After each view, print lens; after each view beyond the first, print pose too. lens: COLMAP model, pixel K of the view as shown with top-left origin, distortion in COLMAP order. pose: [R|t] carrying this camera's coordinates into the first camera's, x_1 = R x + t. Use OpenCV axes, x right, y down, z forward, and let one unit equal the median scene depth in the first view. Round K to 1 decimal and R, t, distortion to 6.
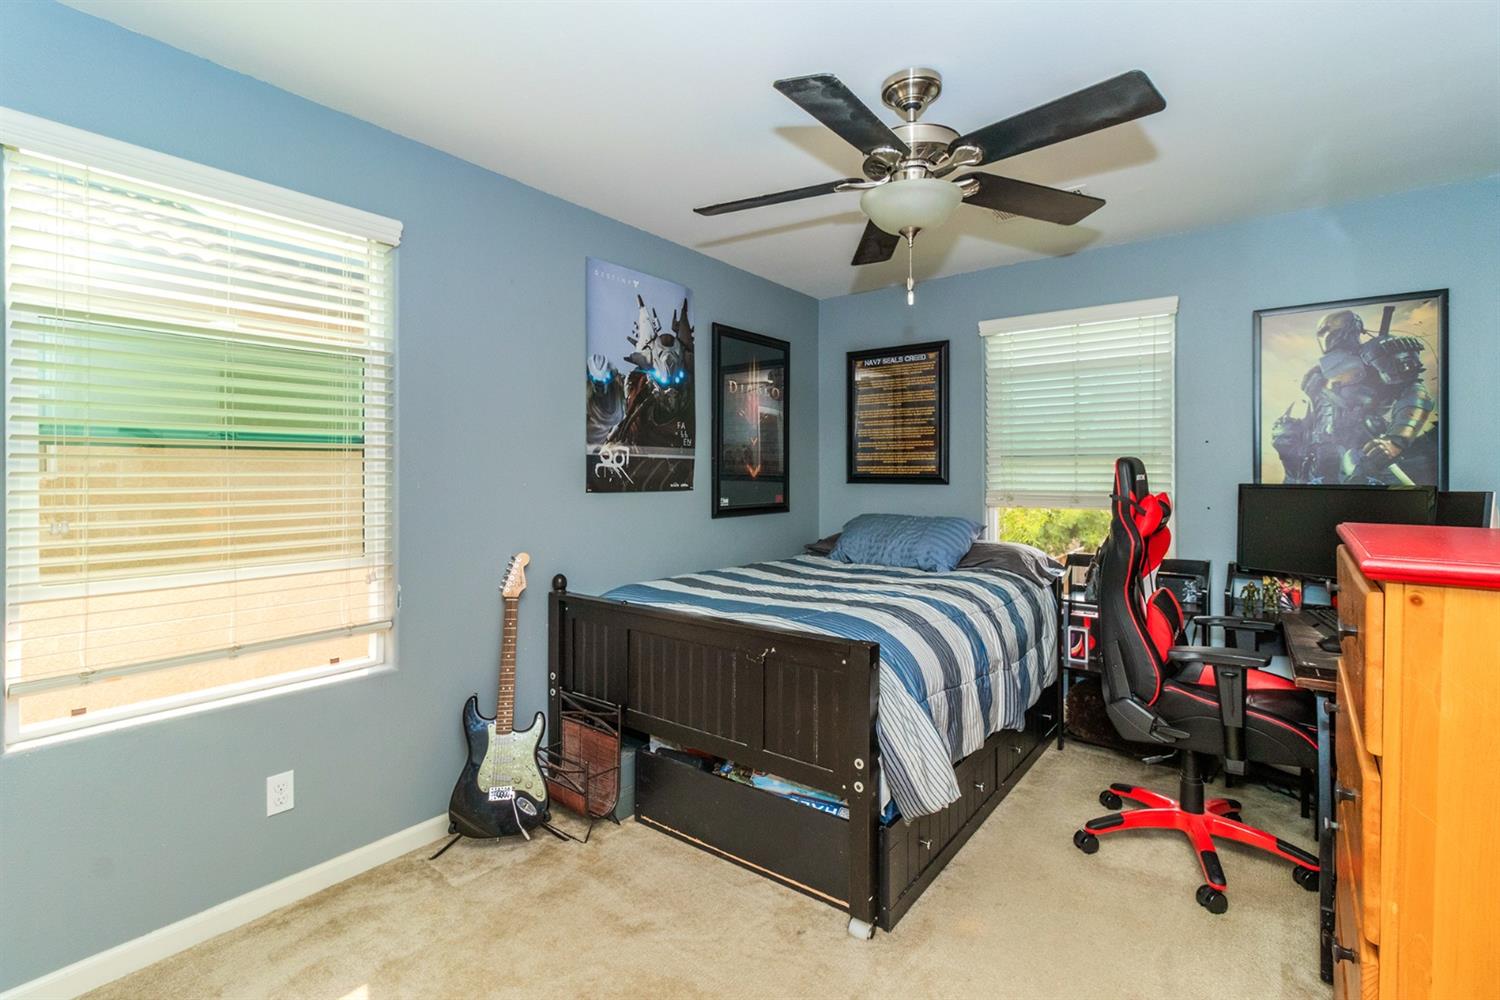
lens RADIAL K [[691.3, 0, 748.0], [0, 691.3, 473.7], [0, 0, 1]] dist [-0.002004, 0.000201]
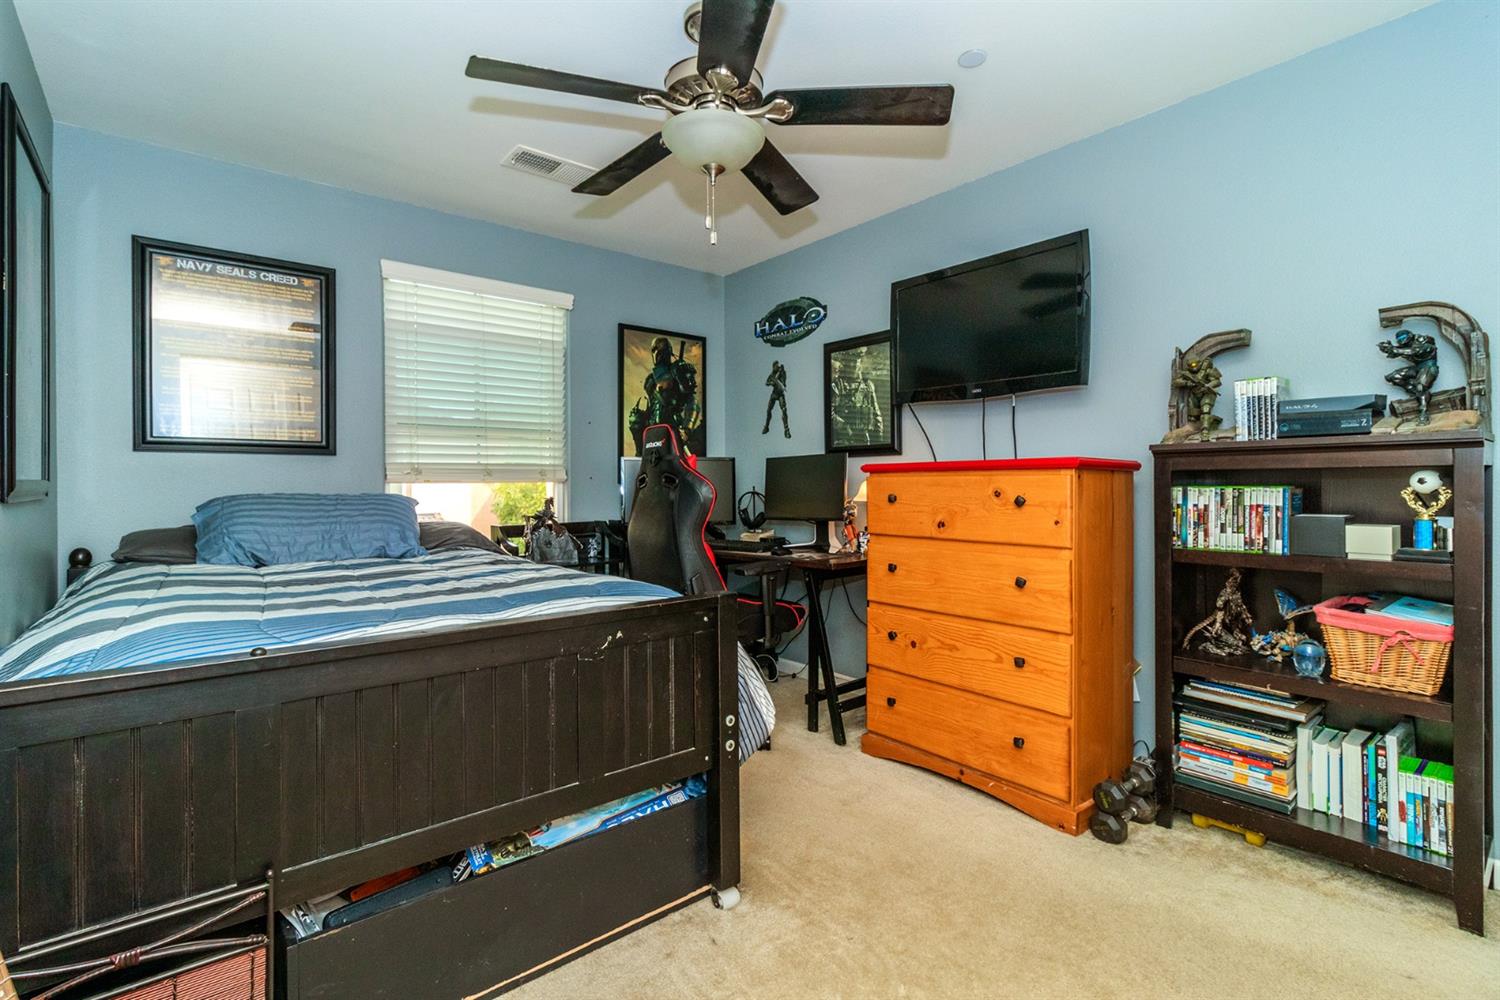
lens RADIAL K [[691.3, 0, 746.5], [0, 691.3, 485.6], [0, 0, 1]] dist [-0.002004, 0.000201]
pose [[0.225917, -0.003214, 0.974141, -0.510321], [0.001859, 0.999994, 0.002868, 0.068765], [-0.974145, 0.001164, 0.225921, 0.528365]]
